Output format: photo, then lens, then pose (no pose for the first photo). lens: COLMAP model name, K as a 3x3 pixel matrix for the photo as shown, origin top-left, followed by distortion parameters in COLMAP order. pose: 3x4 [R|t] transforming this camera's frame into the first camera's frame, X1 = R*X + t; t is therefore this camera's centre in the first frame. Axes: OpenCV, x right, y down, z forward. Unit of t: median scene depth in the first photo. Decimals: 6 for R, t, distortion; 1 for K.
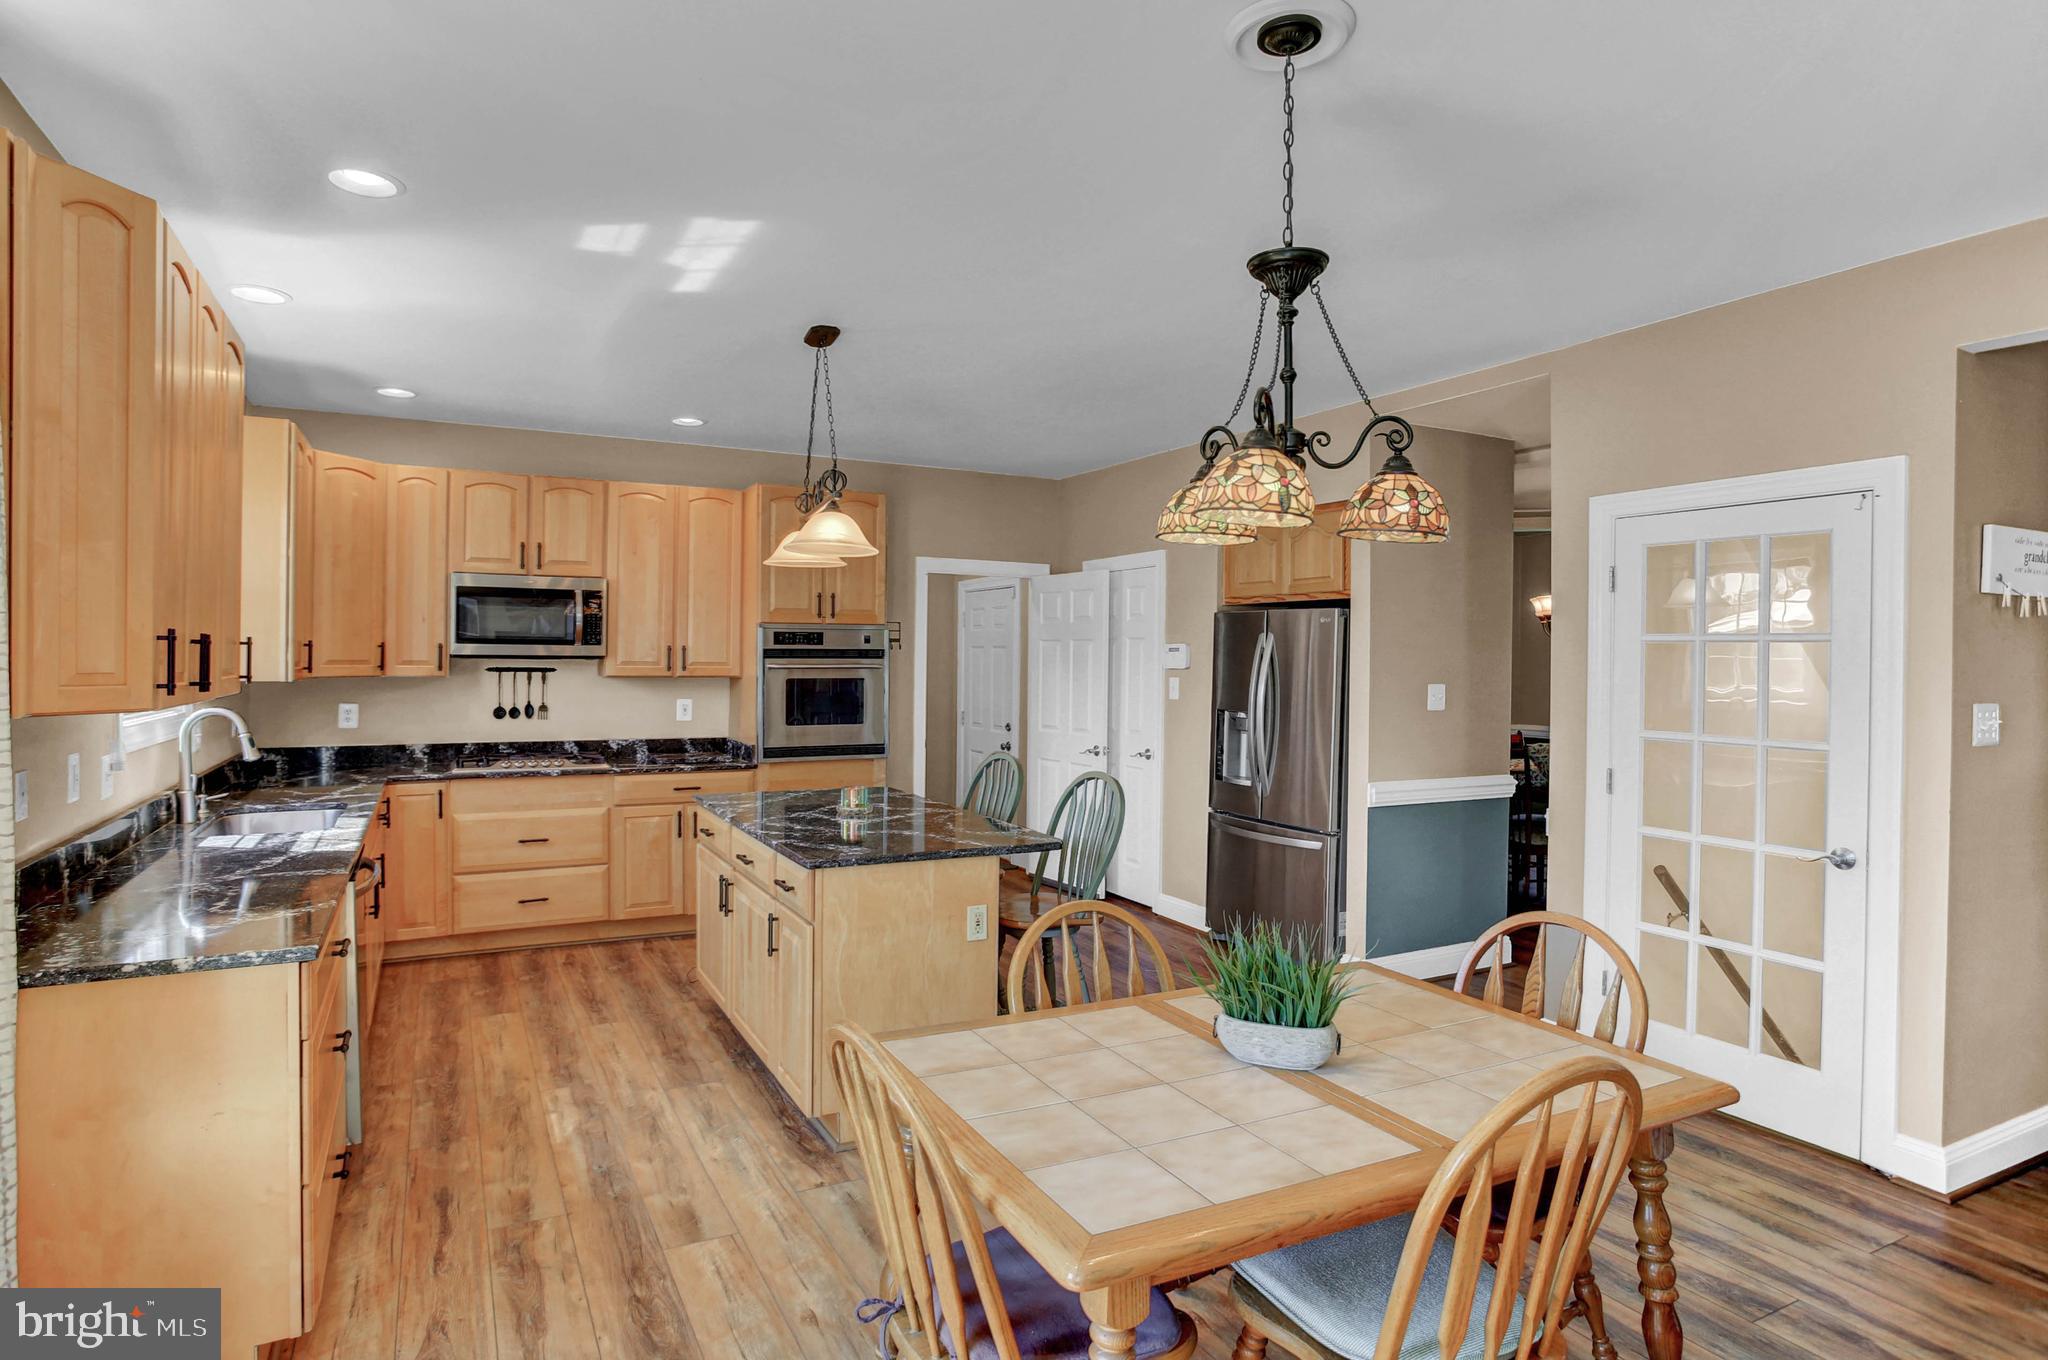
lens RADIAL K [[1084.3, 0, 1013.7], [0, 1084.3, 675.6], [0, 0, 1]] dist [-0.027830, -0.000187]
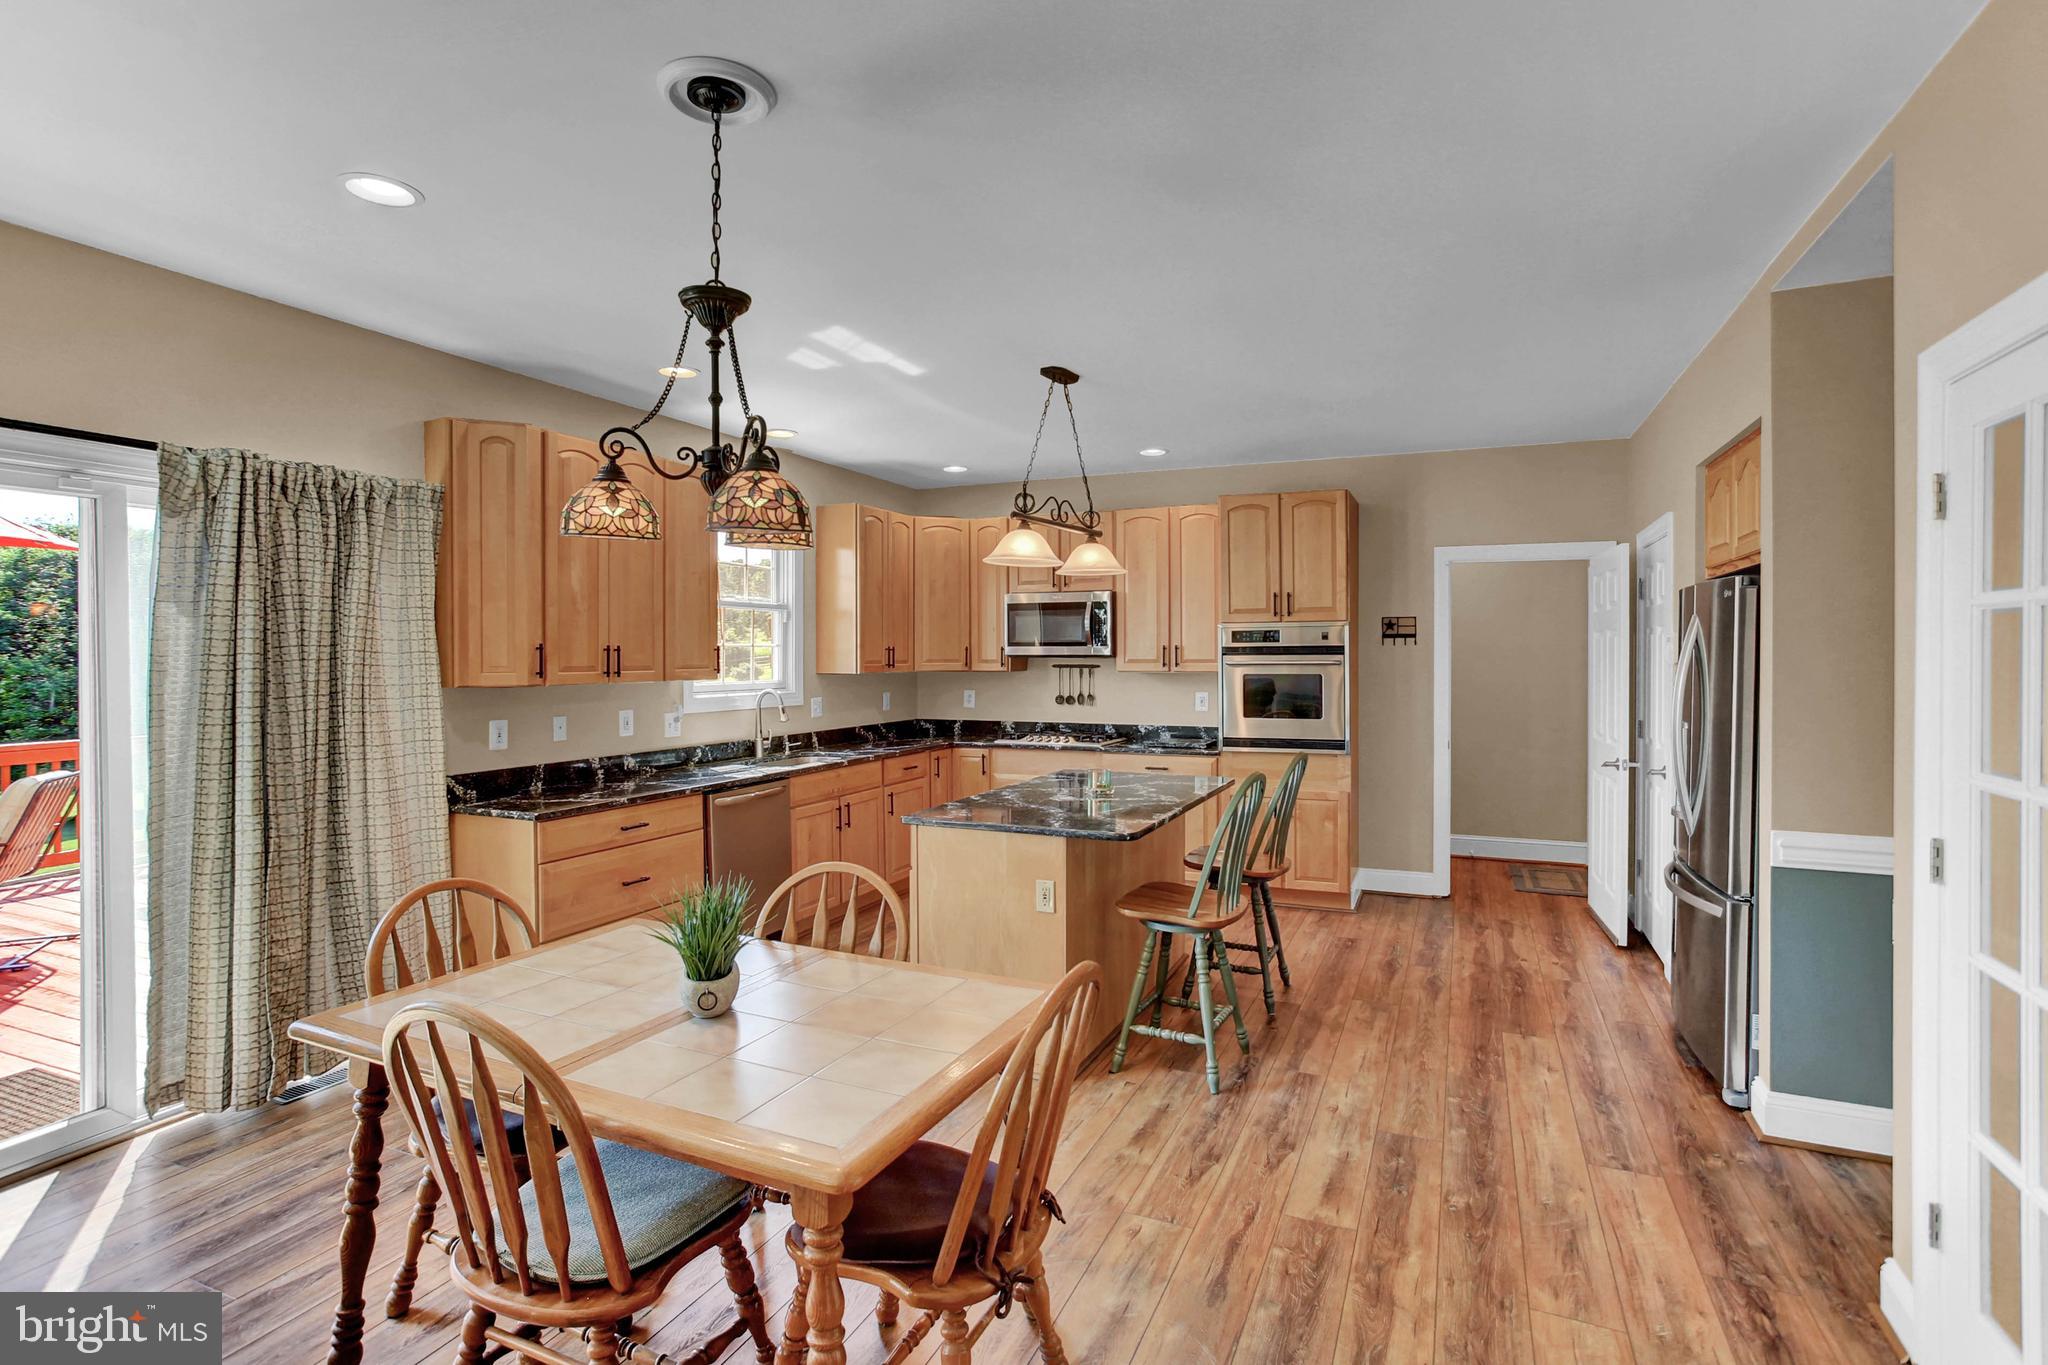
lens RADIAL K [[1008.3, 0, 1020.1], [0, 1008.3, 668.5], [0, 0, 1]] dist [-0.032808, 0.001180]
pose [[0.631962, 0.001021, -0.774999, 0.438043], [-0.006066, 0.999975, -0.003630, 0.001831], [0.774976, 0.006995, 0.631952, 0.202564]]
